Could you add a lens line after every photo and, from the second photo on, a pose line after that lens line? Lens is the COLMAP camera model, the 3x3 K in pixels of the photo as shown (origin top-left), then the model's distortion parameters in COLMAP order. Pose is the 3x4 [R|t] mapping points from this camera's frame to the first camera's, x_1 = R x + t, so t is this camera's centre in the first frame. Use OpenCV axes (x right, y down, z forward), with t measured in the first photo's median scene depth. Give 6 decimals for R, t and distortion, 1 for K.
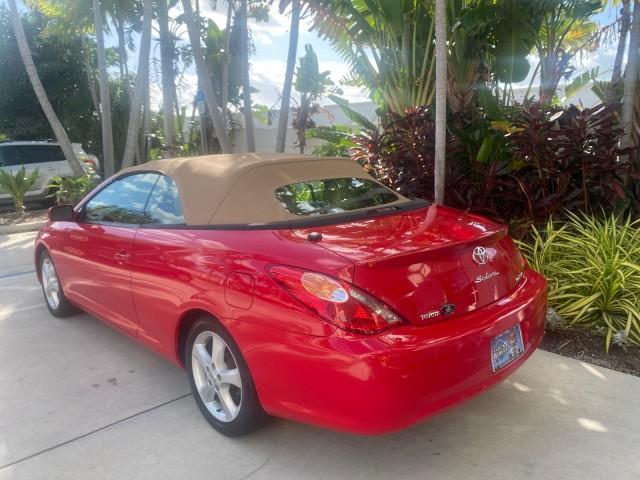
lens RADIAL K [[496.1, 0, 317.6], [0, 496.1, 236.8], [0, 0, 1]] dist [0.027624, -0.002862]
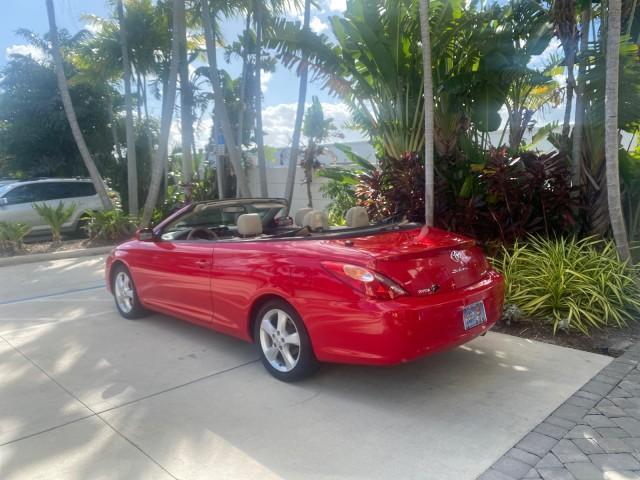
lens RADIAL K [[489.2, 0, 321.1], [0, 489.2, 242.9], [0, 0, 1]] dist [0.064641, -0.000149]
pose [[0.999774, -0.002236, 0.021165, -0.042688], [0.003436, 0.998376, -0.056873, 0.028554], [-0.021003, 0.056932, 0.998157, -0.179523]]
